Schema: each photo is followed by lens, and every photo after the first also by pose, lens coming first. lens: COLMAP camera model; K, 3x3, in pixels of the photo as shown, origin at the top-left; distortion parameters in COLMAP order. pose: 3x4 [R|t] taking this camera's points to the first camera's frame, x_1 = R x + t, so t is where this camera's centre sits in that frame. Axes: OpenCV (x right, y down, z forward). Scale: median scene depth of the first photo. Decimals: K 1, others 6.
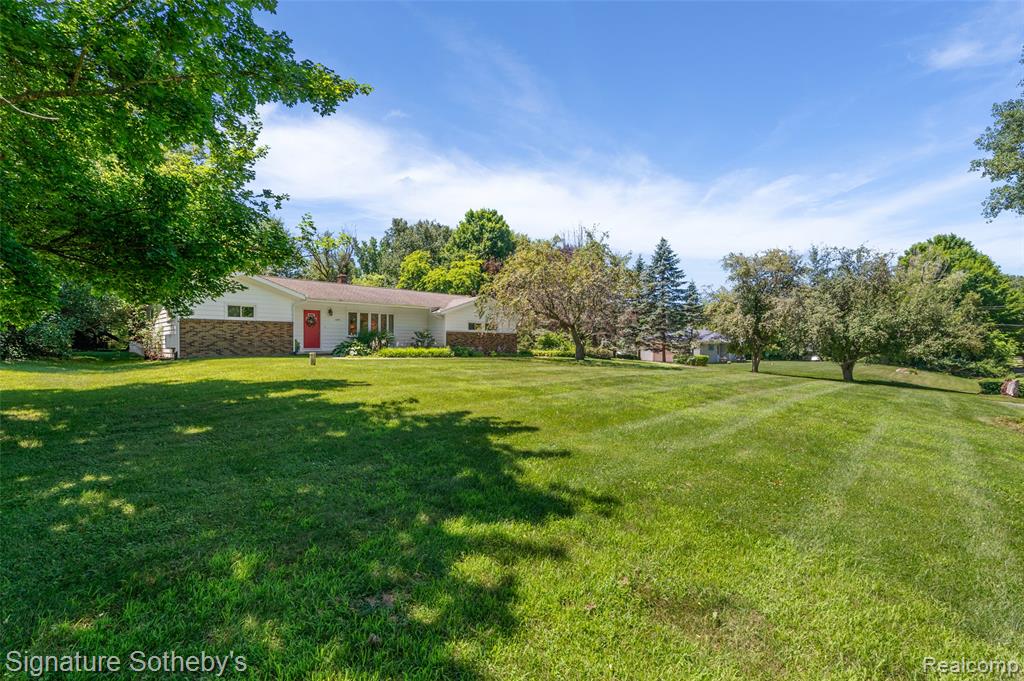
lens RADIAL K [[441.0, 0, 514.3], [0, 441.0, 339.5], [0, 0, 1]] dist [-0.001170, 0.000013]
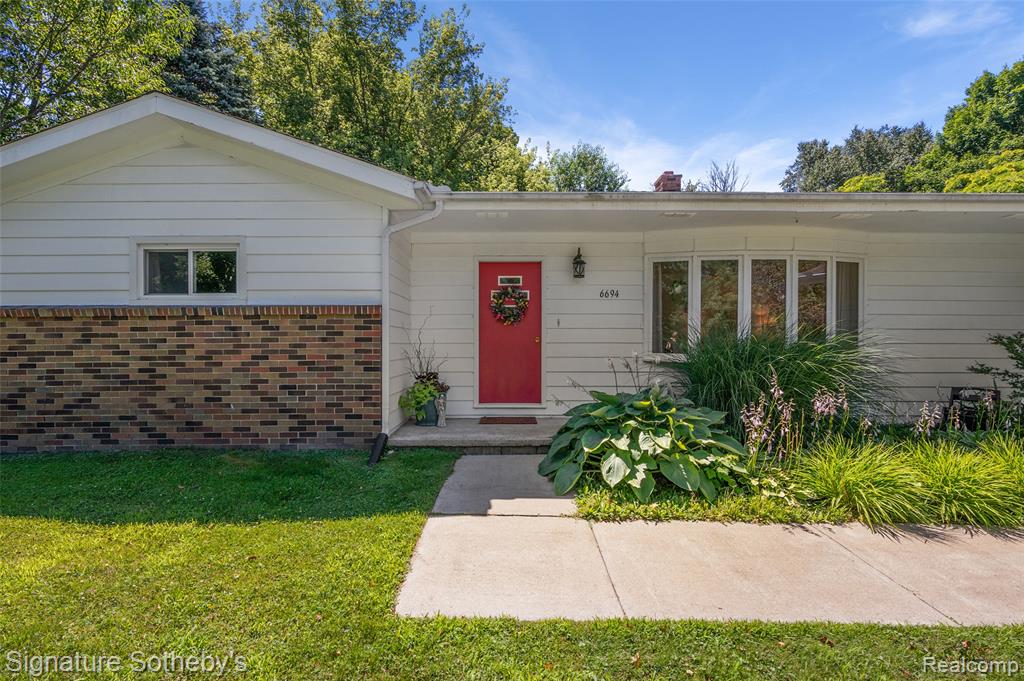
lens RADIAL K [[441.0, 0, 515.3], [0, 441.0, 340.2], [0, 0, 1]] dist [-0.001170, 0.000013]
pose [[0.676518, -0.007130, -0.736392, -0.254715], [0.008354, 0.999963, -0.002007, -0.018287], [0.736379, -0.004794, 0.676553, 0.806103]]
